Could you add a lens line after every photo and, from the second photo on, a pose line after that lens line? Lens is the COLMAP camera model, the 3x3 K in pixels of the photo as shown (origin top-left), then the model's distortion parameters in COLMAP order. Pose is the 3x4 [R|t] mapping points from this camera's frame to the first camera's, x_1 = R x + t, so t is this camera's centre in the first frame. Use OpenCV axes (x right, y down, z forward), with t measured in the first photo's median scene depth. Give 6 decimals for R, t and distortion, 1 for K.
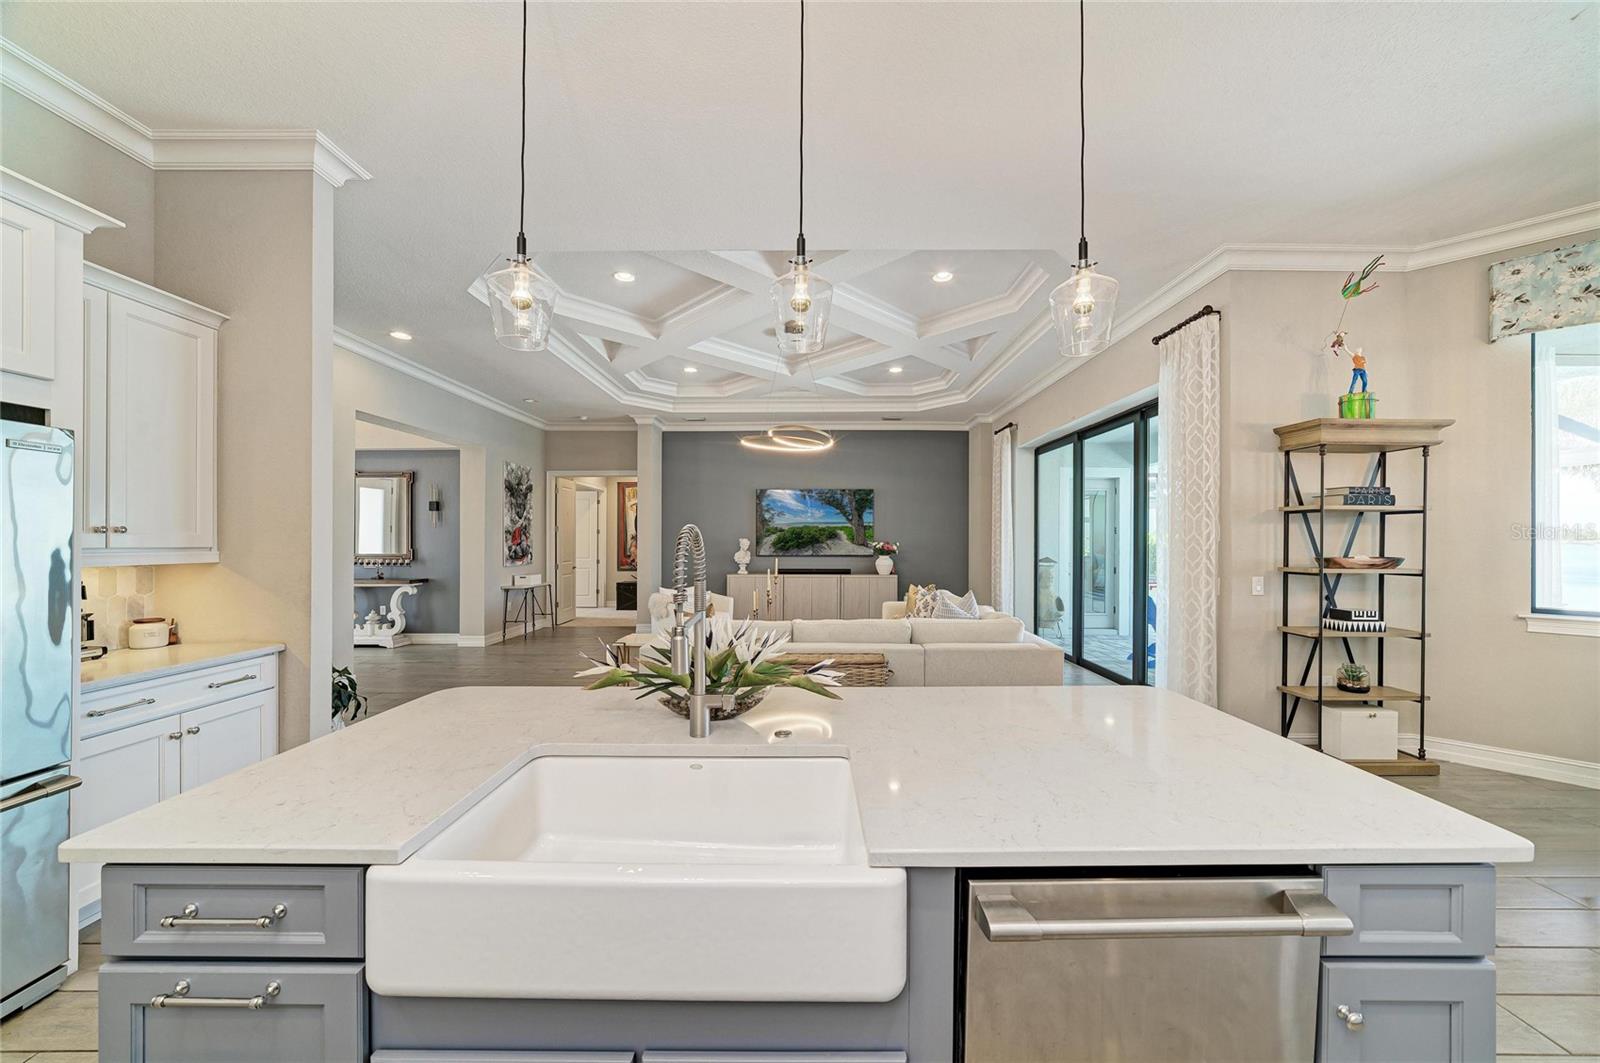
lens RADIAL K [[581.1, 0, 809.9], [0, 581.1, 537.2], [0, 0, 1]] dist [-0.035341, 0.013799]
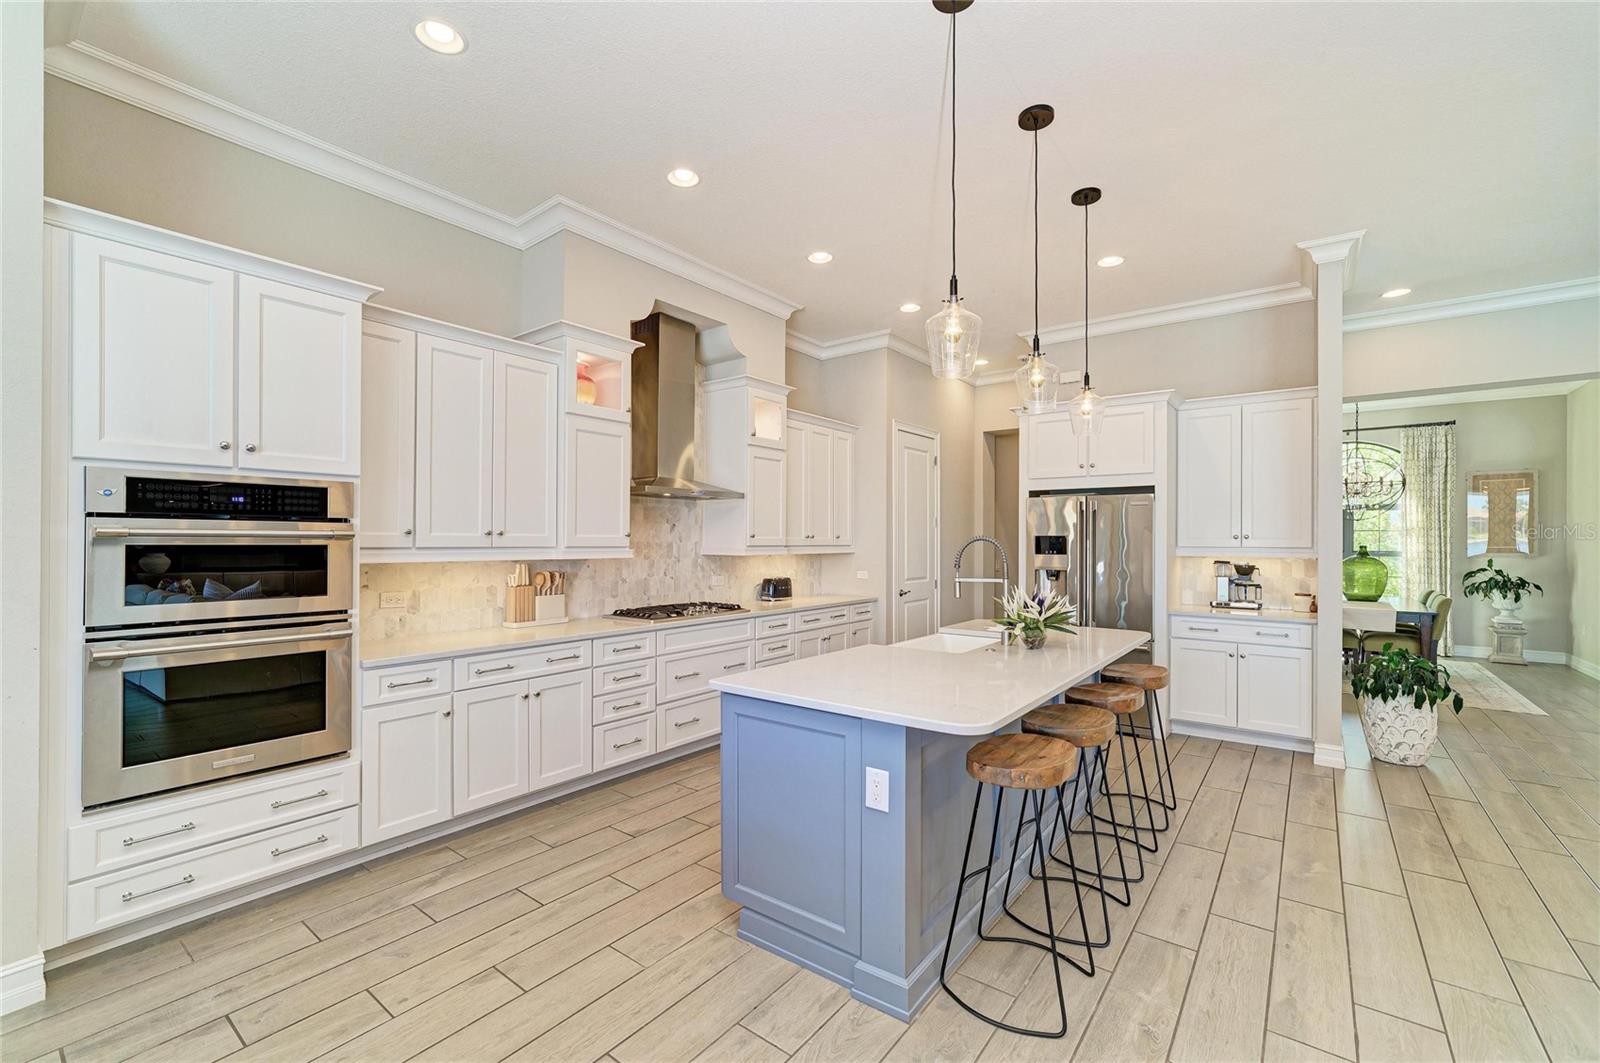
lens RADIAL K [[667.5, 0, 805.6], [0, 667.5, 539.0], [0, 0, 1]] dist [-0.010274, 0.005950]
pose [[-0.607641, -0.003102, -0.794206, 0.352084], [0.001865, 0.999984, -0.005332, 0.000602], [0.794209, -0.004722, -0.607626, 0.324322]]
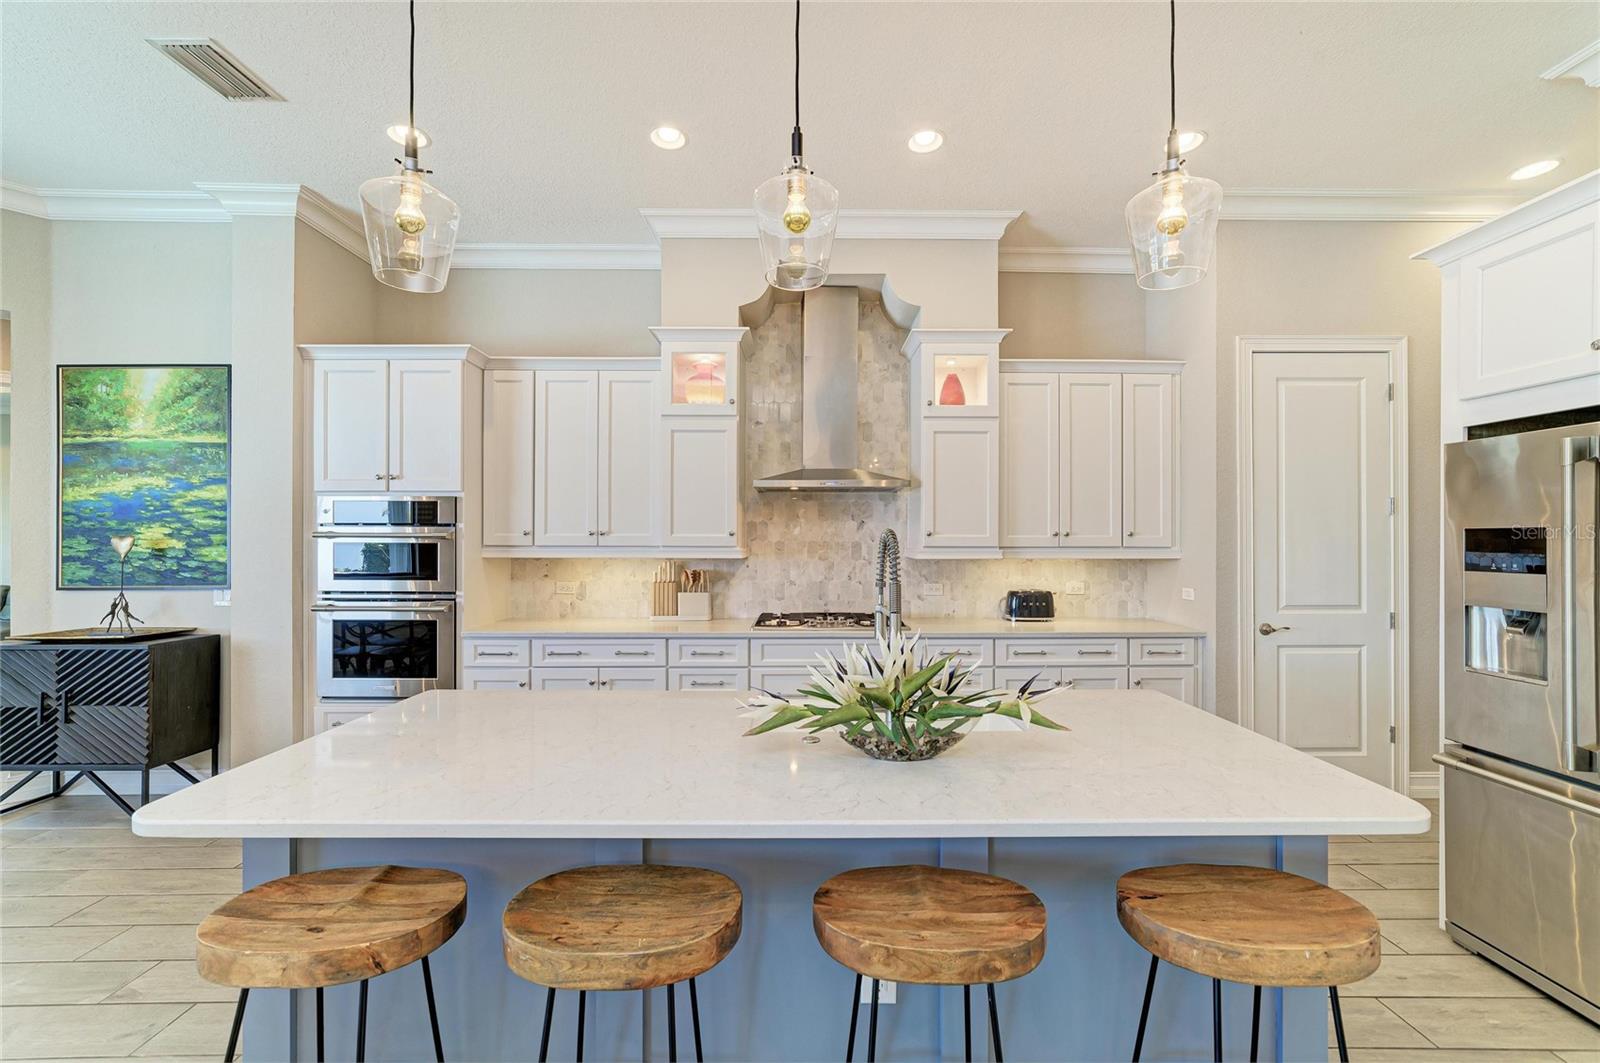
lens RADIAL K [[653.1, 0, 805.8], [0, 653.1, 540.6], [0, 0, 1]] dist [-0.014933, 0.007398]
pose [[-0.999949, -0.001111, -0.010020, -0.003700], [-0.001054, 0.999983, -0.005656, 0.001906], [0.010026, -0.005645, -0.999934, 0.377750]]
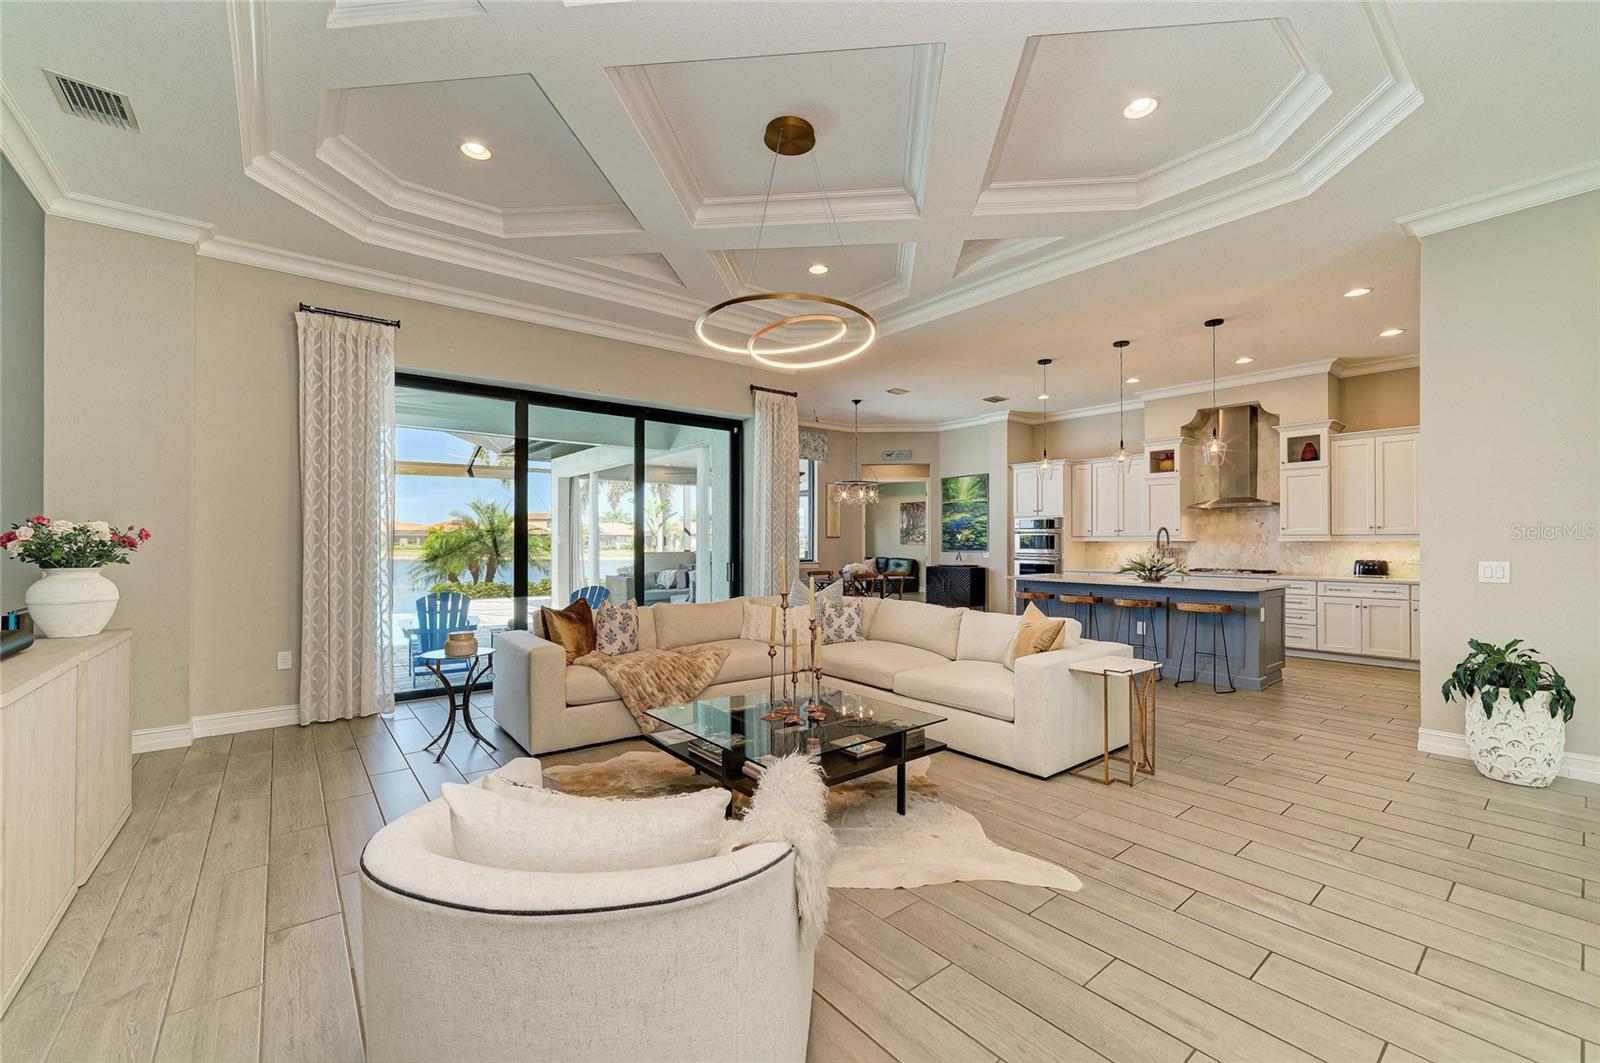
lens RADIAL K [[653.1, 0, 805.8], [0, 653.1, 540.6], [0, 0, 1]] dist [-0.014933, 0.007398]
pose [[-0.634382, 0.001674, 0.773018, -0.369618], [-0.004147, 0.999976, -0.005569, 0.019183], [-0.773009, -0.006739, -0.634359, 1.005080]]
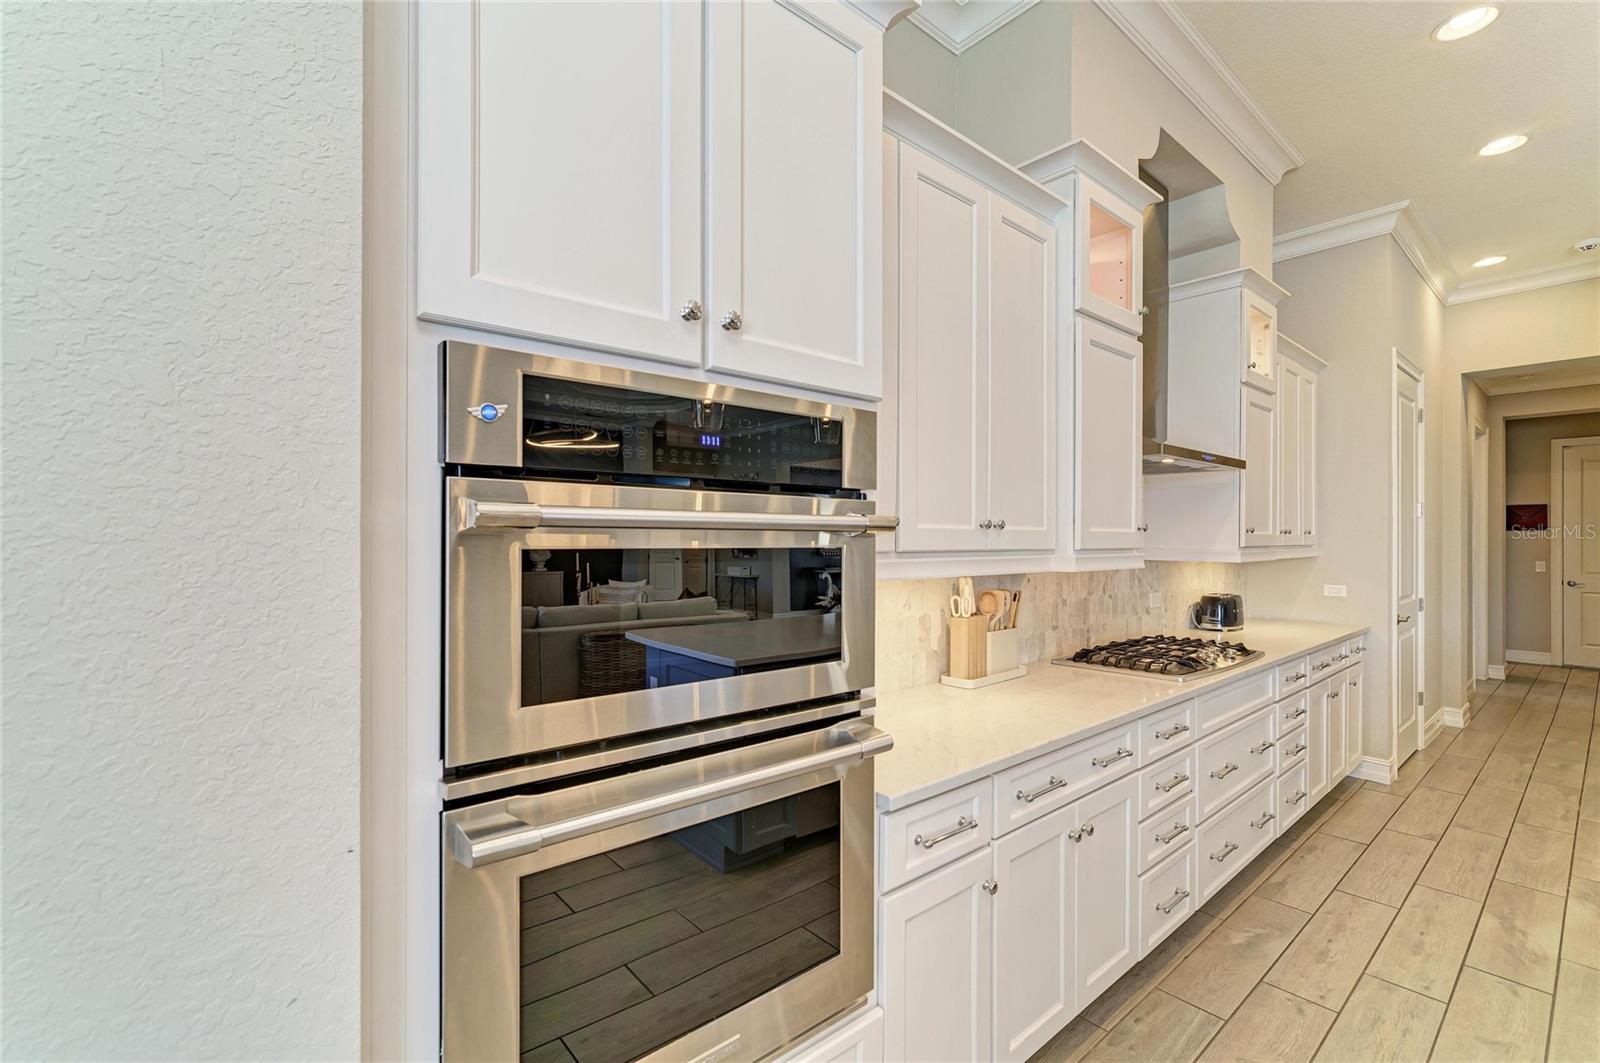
lens RADIAL K [[704.7, 0, 805.3], [0, 704.7, 539.1], [0, 0, 1]] dist [-0.017228, 0.009175]
pose [[-0.756281, -0.000328, -0.654247, 0.344084], [0.002348, 0.999992, -0.003216, -0.000021], [0.654243, -0.003968, -0.756274, 0.054537]]
